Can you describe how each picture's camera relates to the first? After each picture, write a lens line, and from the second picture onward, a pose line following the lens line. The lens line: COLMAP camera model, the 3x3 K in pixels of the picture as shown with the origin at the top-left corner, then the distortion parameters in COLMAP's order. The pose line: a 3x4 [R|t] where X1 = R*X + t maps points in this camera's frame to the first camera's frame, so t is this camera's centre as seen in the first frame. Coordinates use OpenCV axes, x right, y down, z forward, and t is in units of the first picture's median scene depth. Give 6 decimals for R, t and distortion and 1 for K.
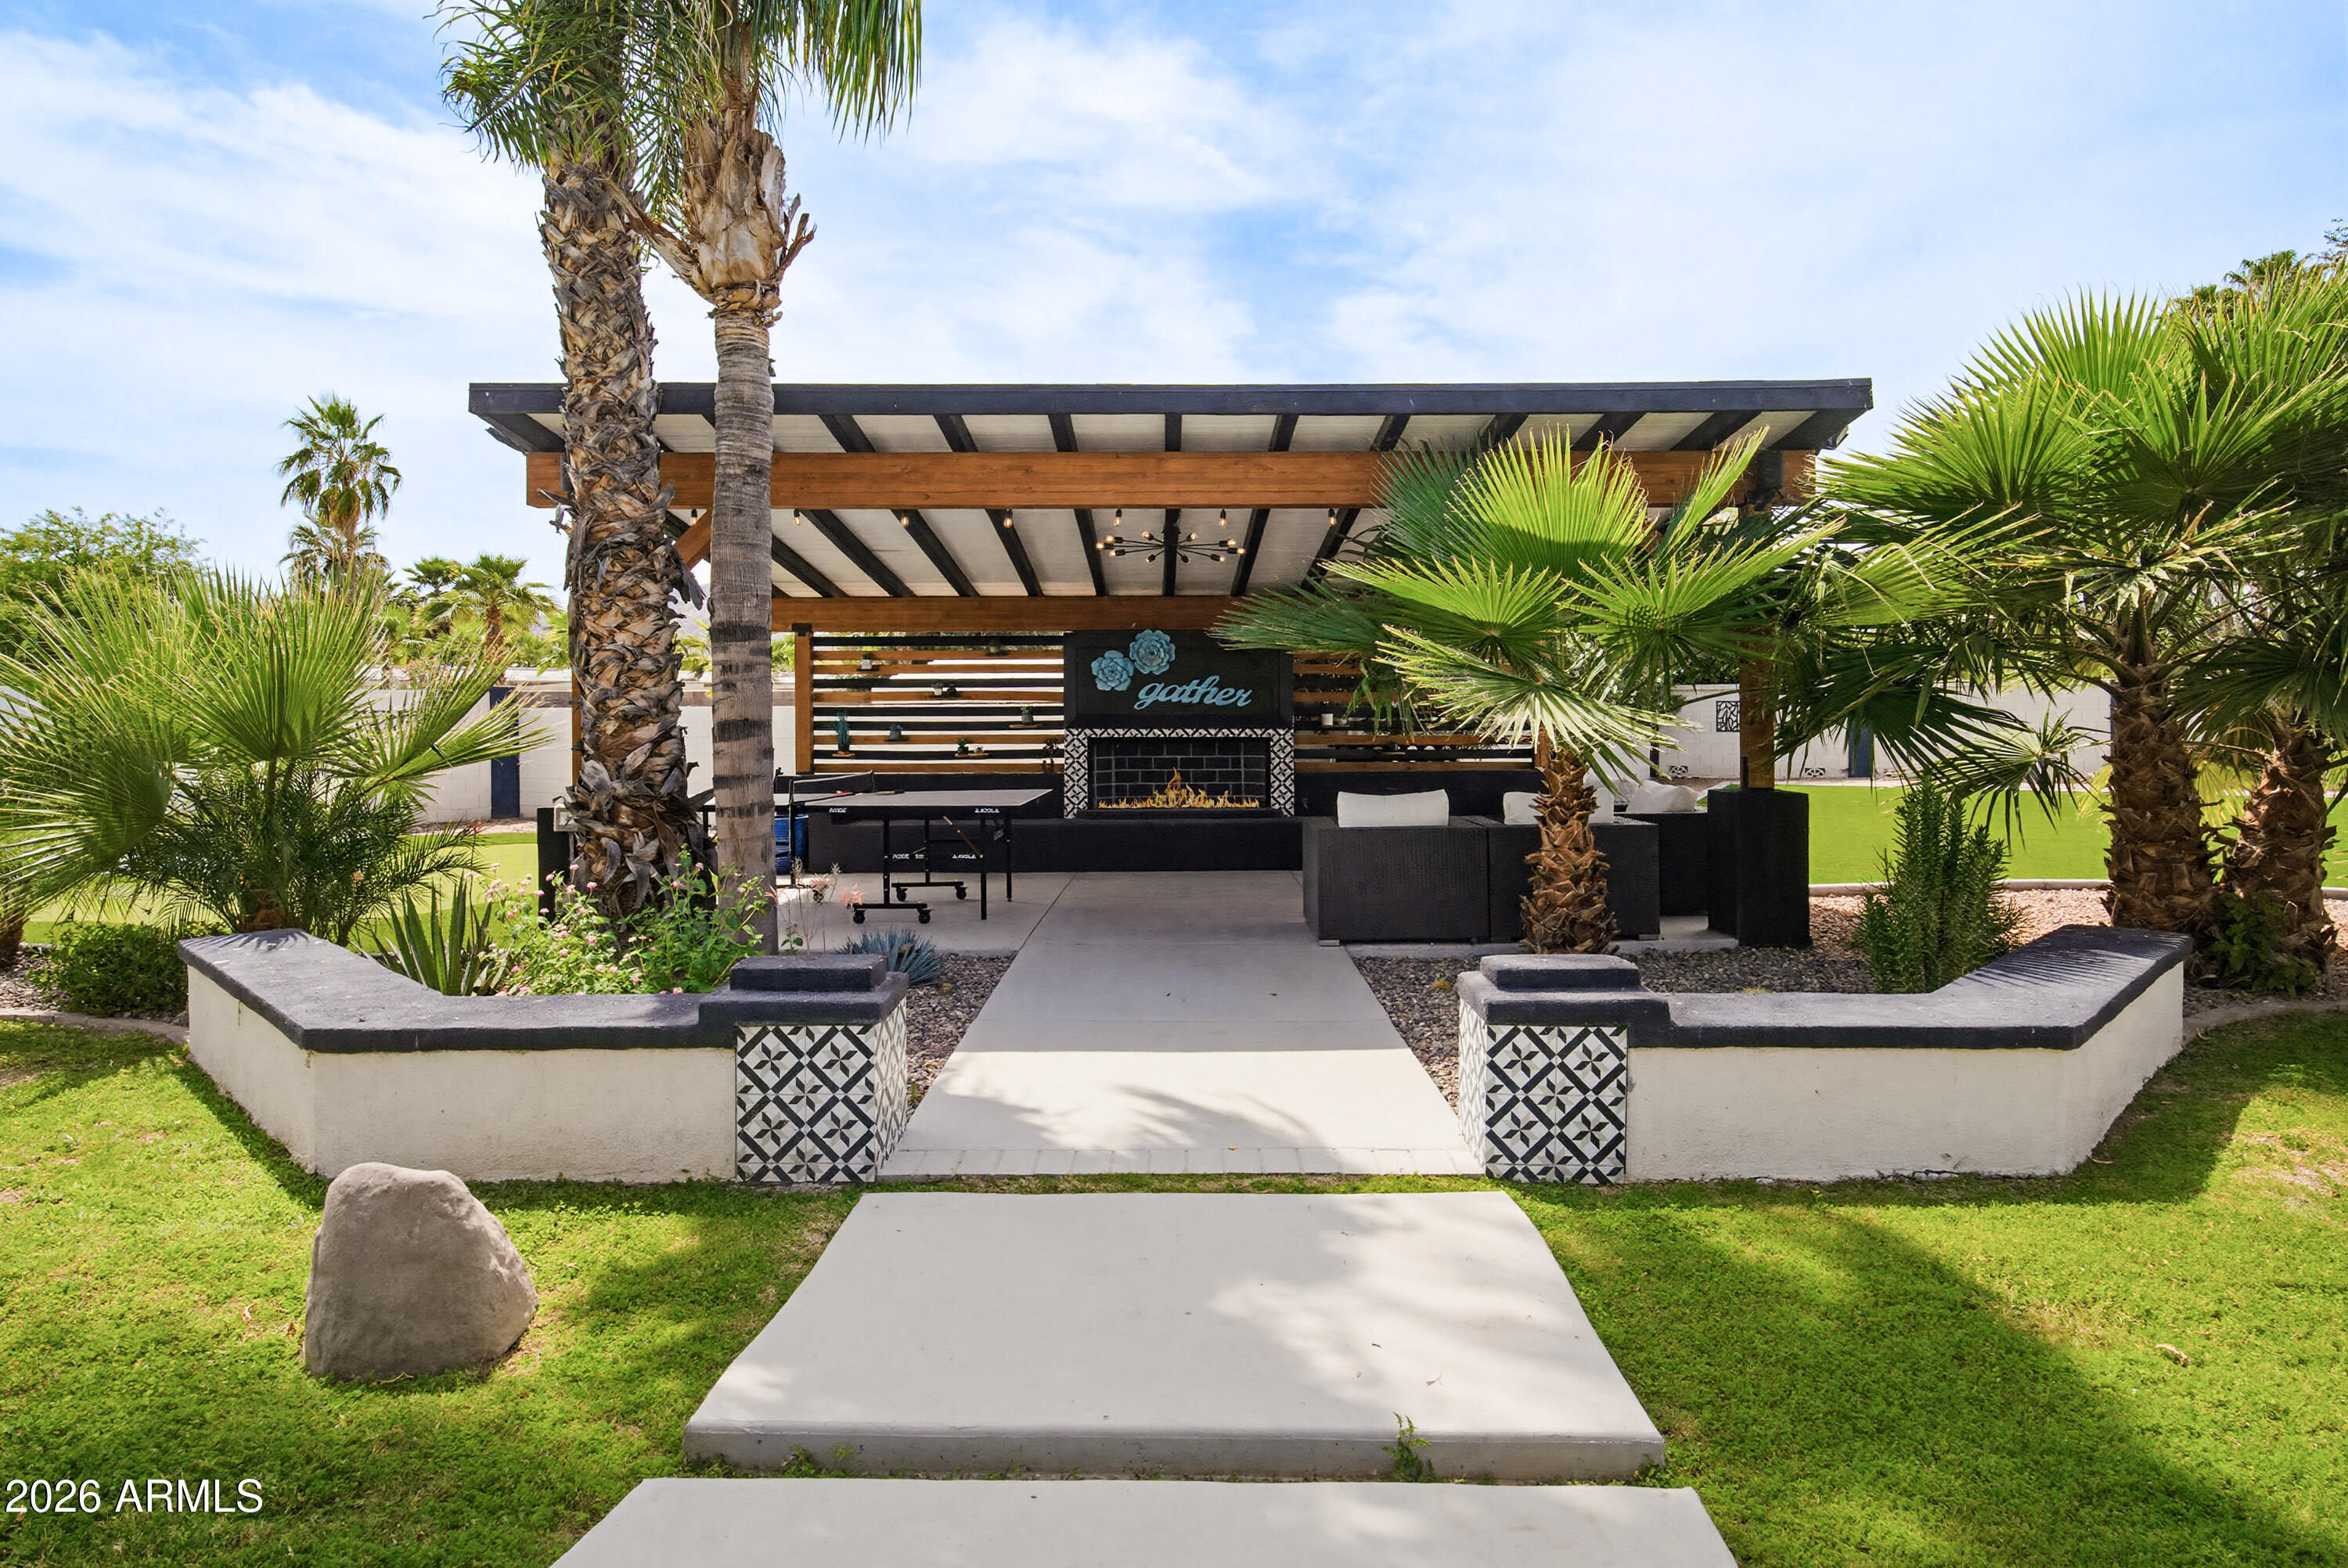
lens RADIAL K [[1284.8, 0, 1173.6], [0, 1284.8, 715.8], [0, 0, 1]] dist [0.004411, 0.000256]
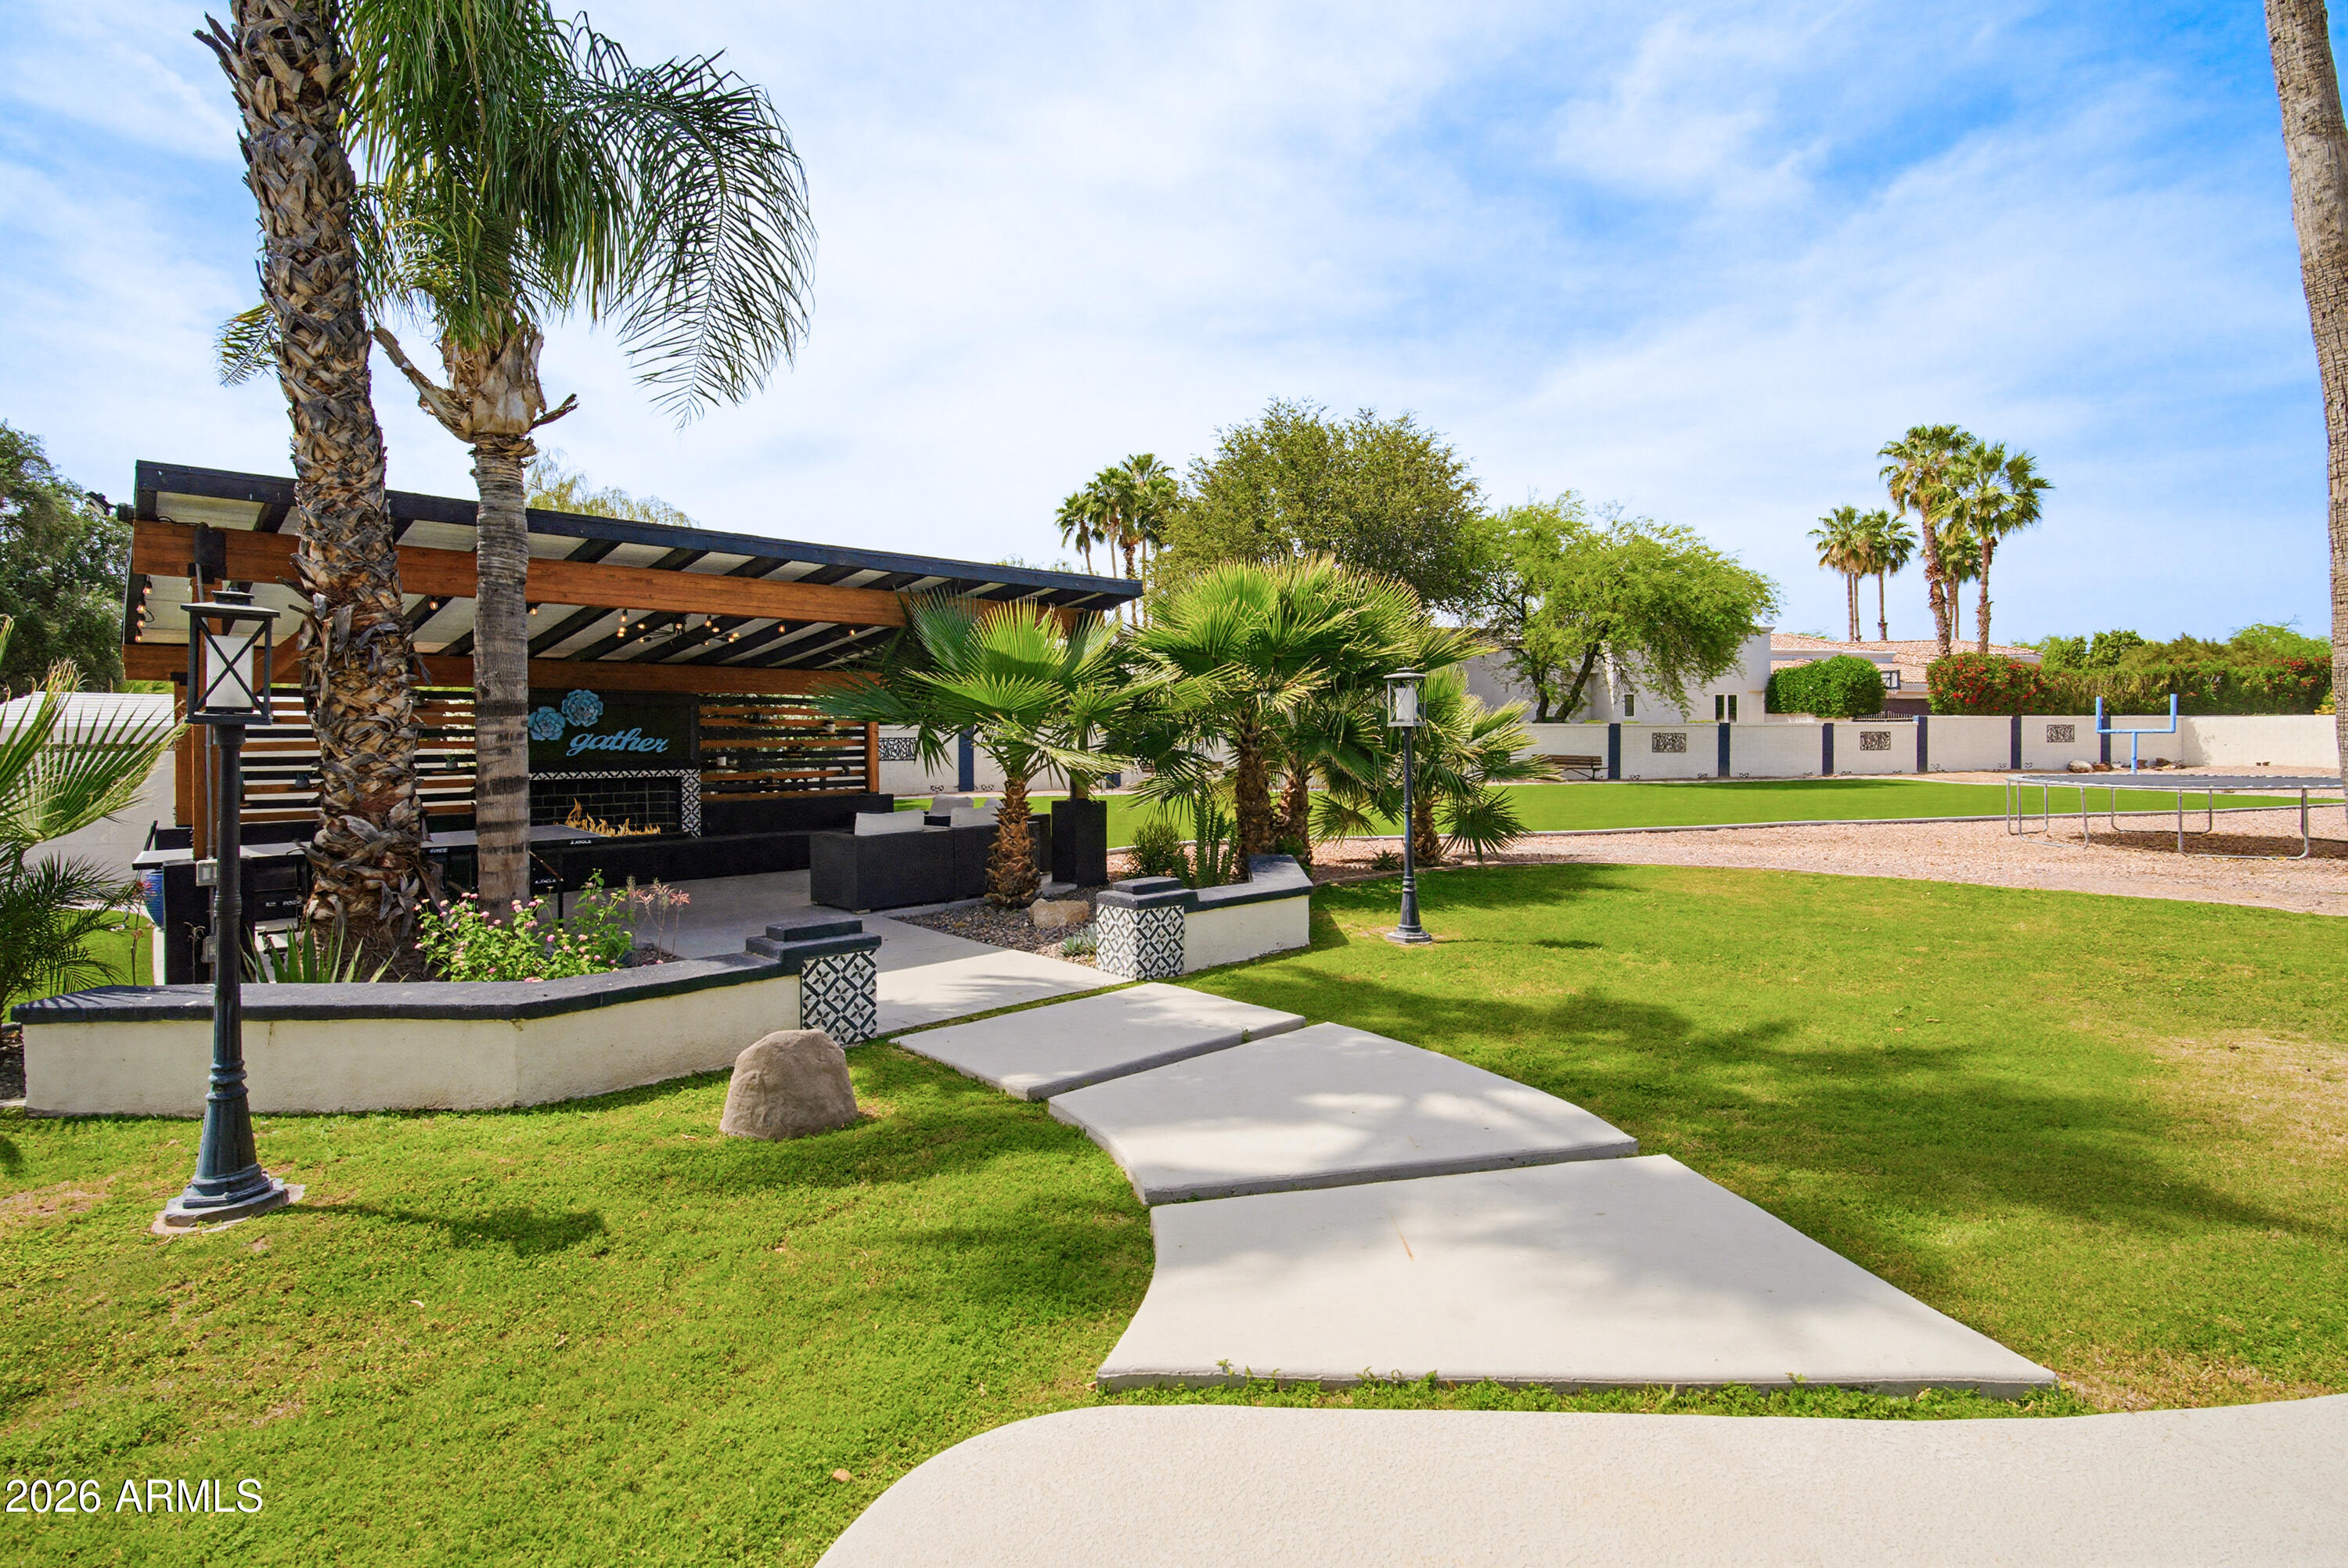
lens RADIAL K [[1117.1, 0, 1173.4], [0, 1117.1, 739.1], [0, 0, 1]] dist [0.000227, 0.000022]
pose [[0.726674, -0.004340, 0.686968, -0.605555], [0.006918, 0.999976, -0.001001, -0.028241], [-0.686947, 0.005480, 0.726687, -0.249175]]
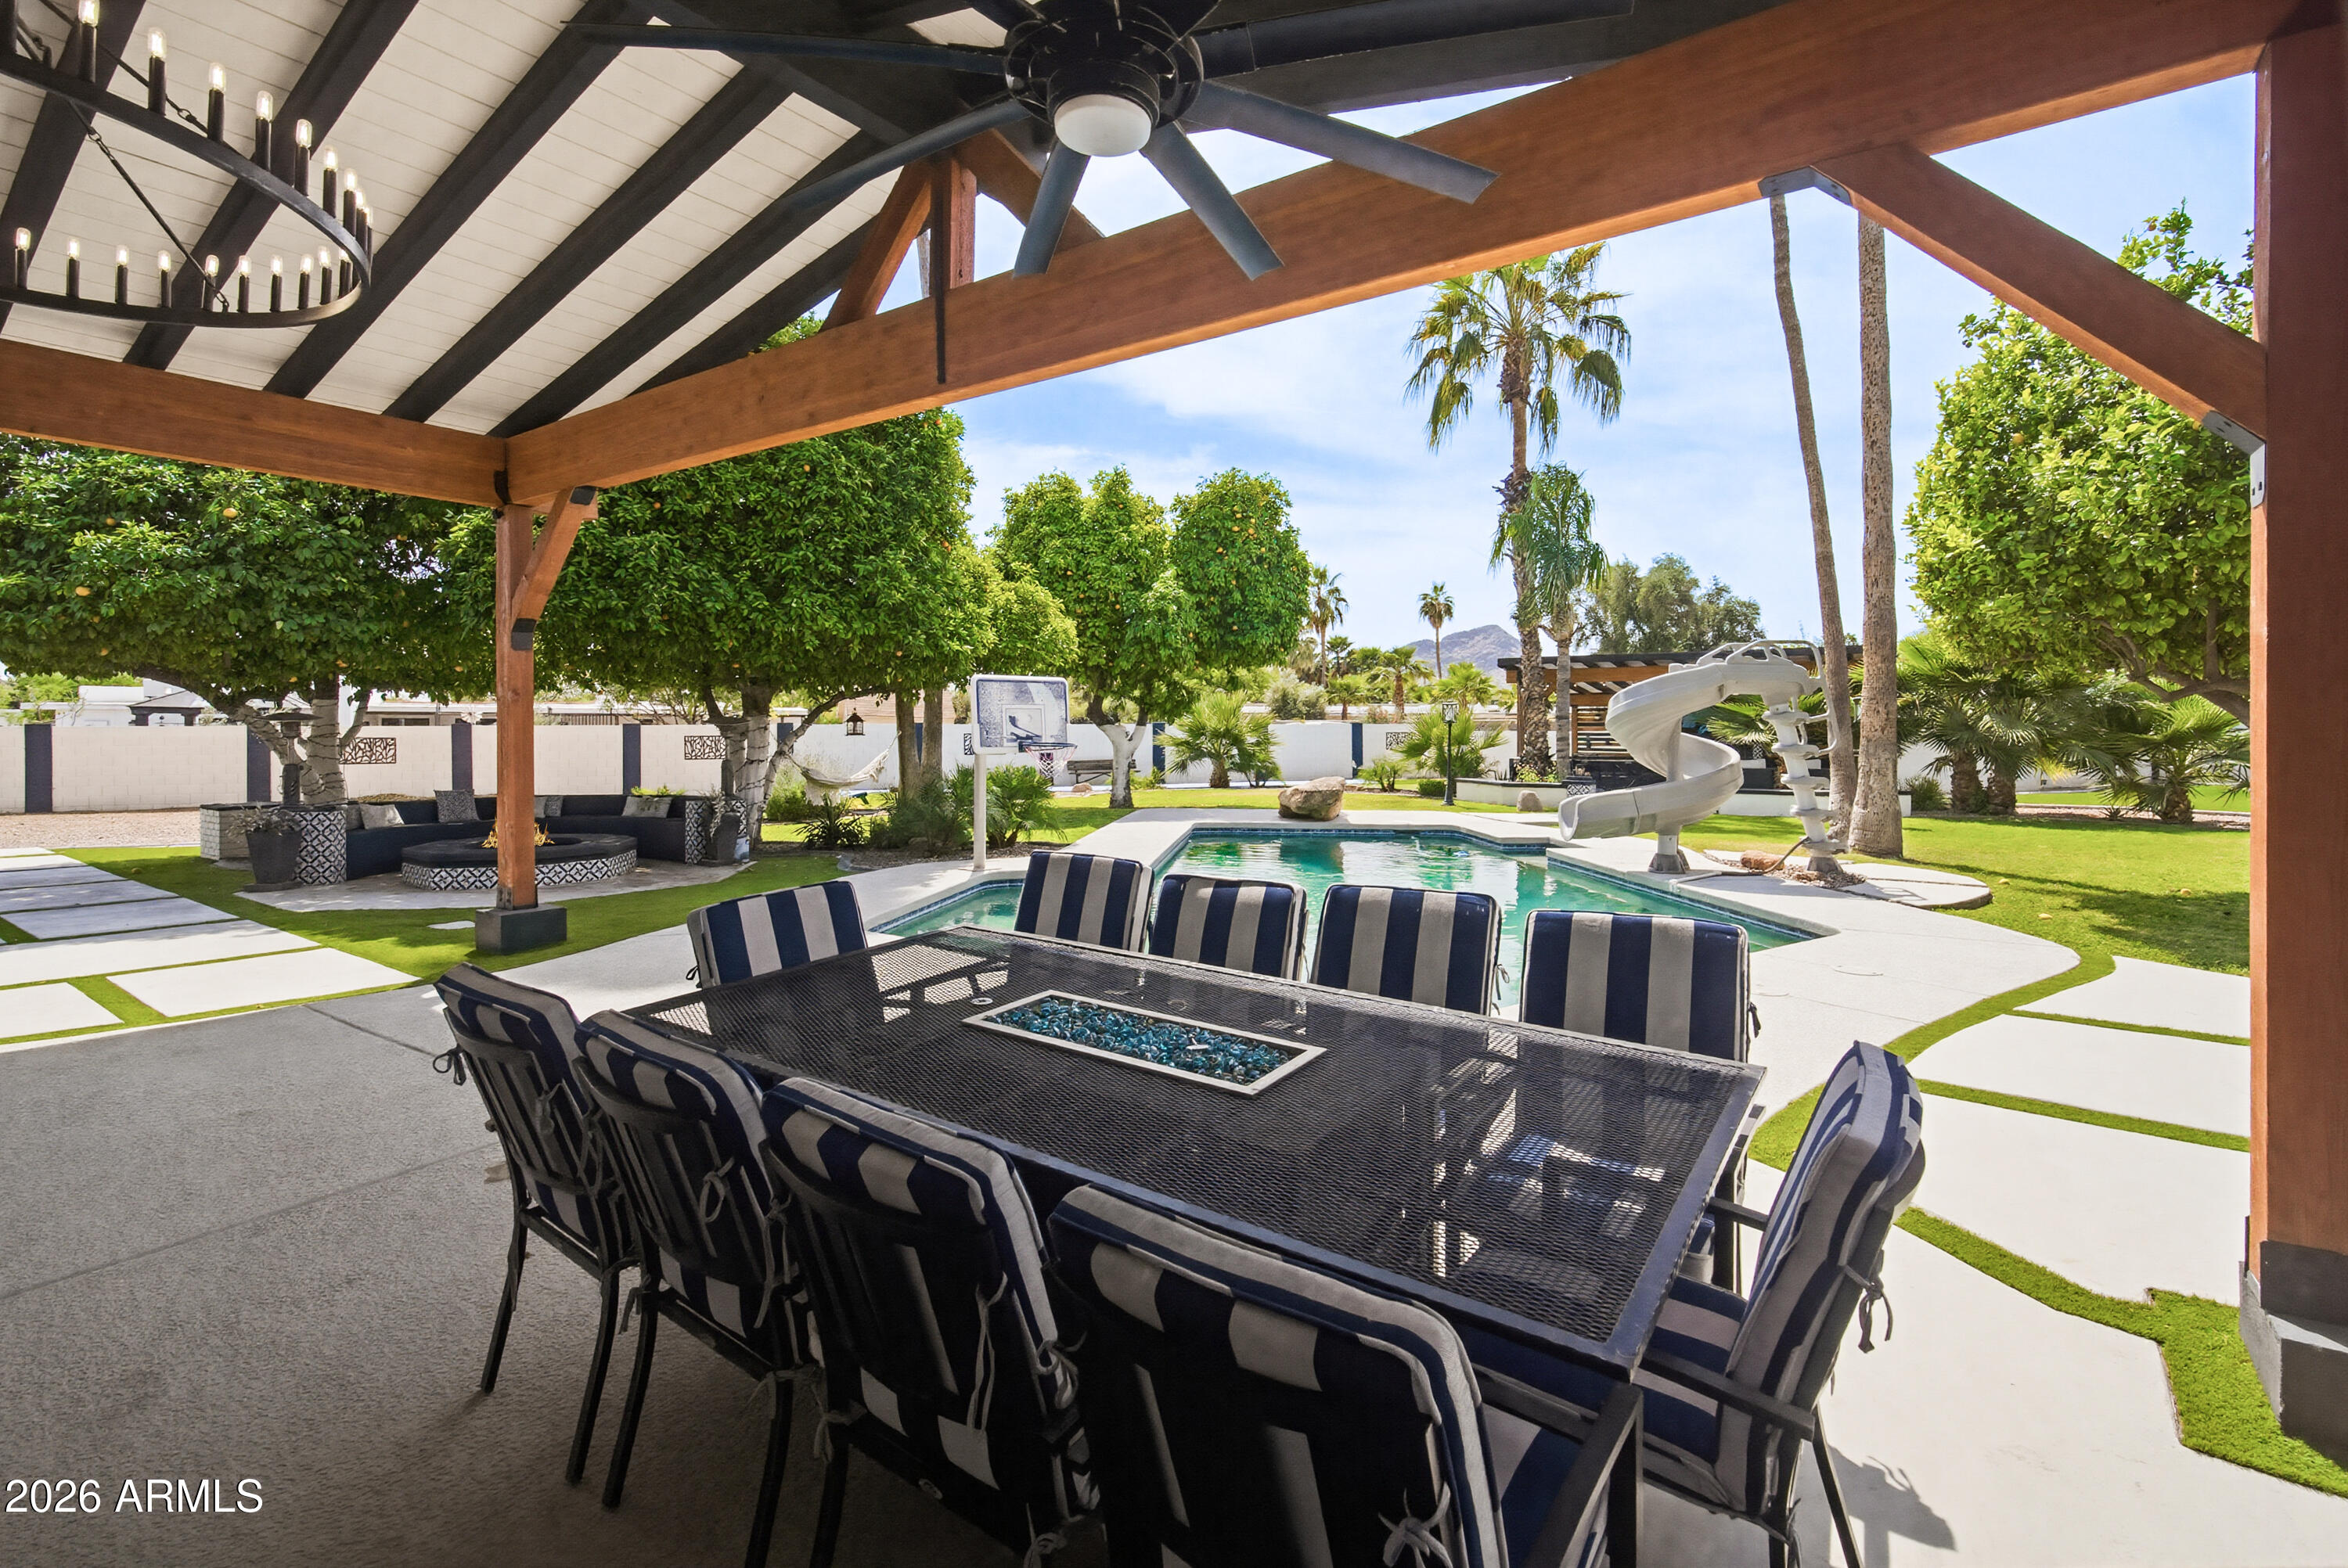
lens RADIAL K [[1080.2, 0, 1172.3], [0, 1080.2, 724.8], [0, 0, 1]] dist [0.000512, 0.000913]
pose [[0.807913, -0.001556, -0.589300, 0.750799], [-0.002150, 0.999982, -0.005588, -0.013894], [0.589298, 0.005782, 0.807895, -2.730967]]
